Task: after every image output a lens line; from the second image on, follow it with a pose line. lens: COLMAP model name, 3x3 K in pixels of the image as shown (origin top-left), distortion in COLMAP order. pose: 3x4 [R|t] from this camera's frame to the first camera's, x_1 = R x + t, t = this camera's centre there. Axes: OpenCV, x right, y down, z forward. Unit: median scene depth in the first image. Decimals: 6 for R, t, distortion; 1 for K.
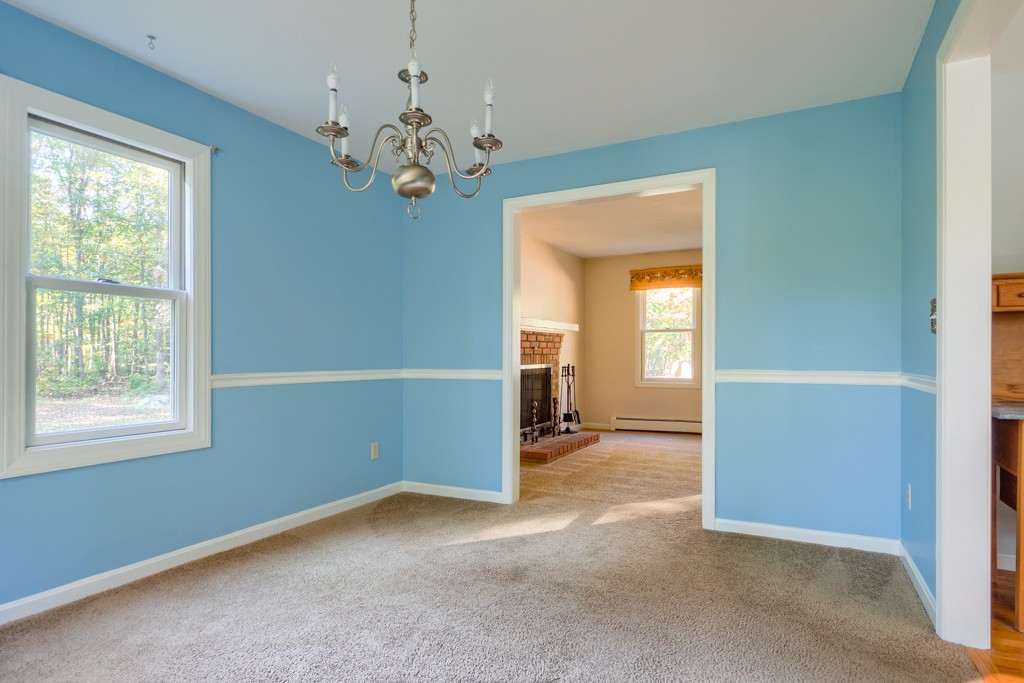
lens RADIAL K [[567.8, 0, 512.0], [0, 567.8, 341.5], [0, 0, 1]] dist [-0.002831, -0.001290]
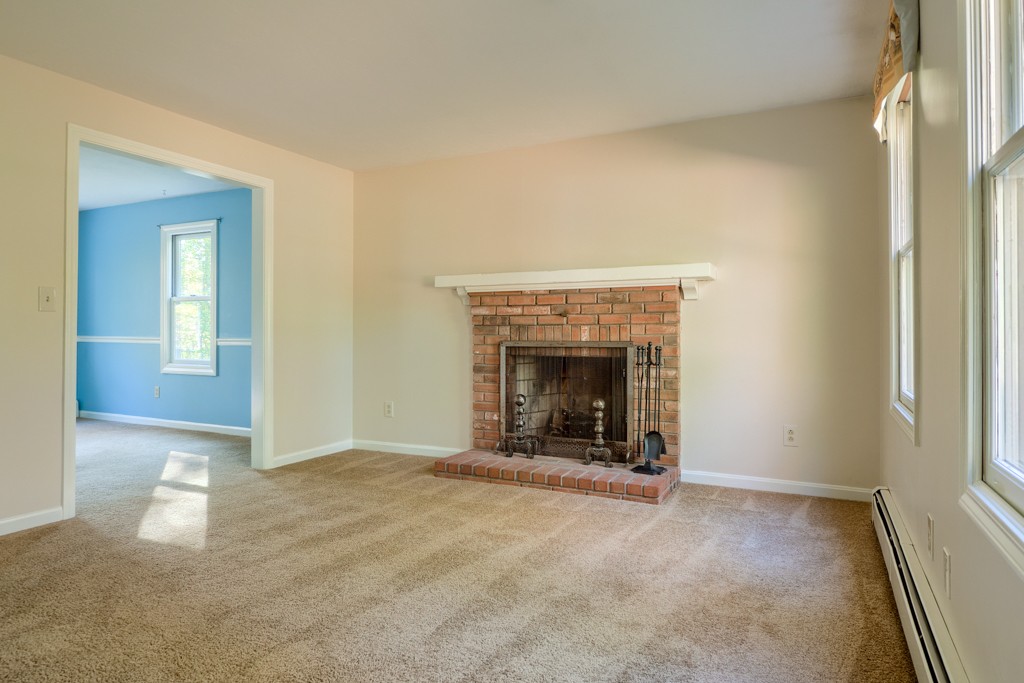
lens RADIAL K [[630.5, 0, 508.9], [0, 630.5, 323.4], [0, 0, 1]] dist [-0.003548, -0.001328]
pose [[0.007543, -0.011190, -0.999909, 0.632784], [0.022935, 0.999676, -0.011014, 0.023282], [0.999708, -0.022850, 0.007798, 0.794196]]
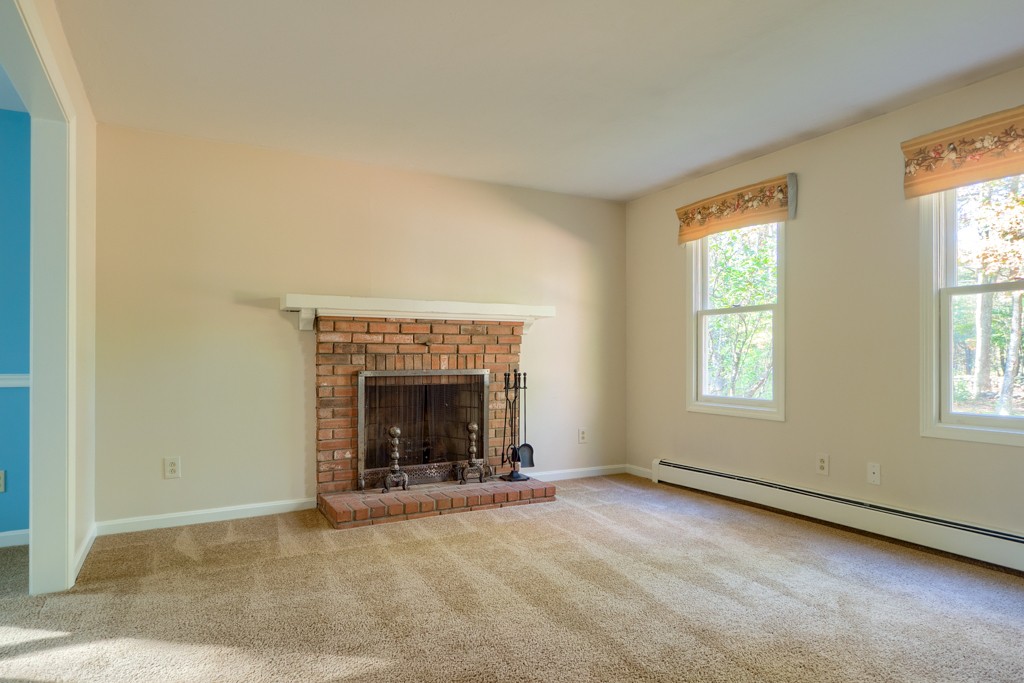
lens RADIAL K [[612.2, 0, 512.0], [0, 612.2, 357.1], [0, 0, 1]] dist [0.020310, -0.000028]
pose [[0.828153, -0.002022, -0.560498, 0.436493], [0.013180, 0.999787, 0.015868, 0.013989], [0.560347, -0.020529, 0.828004, 0.403416]]
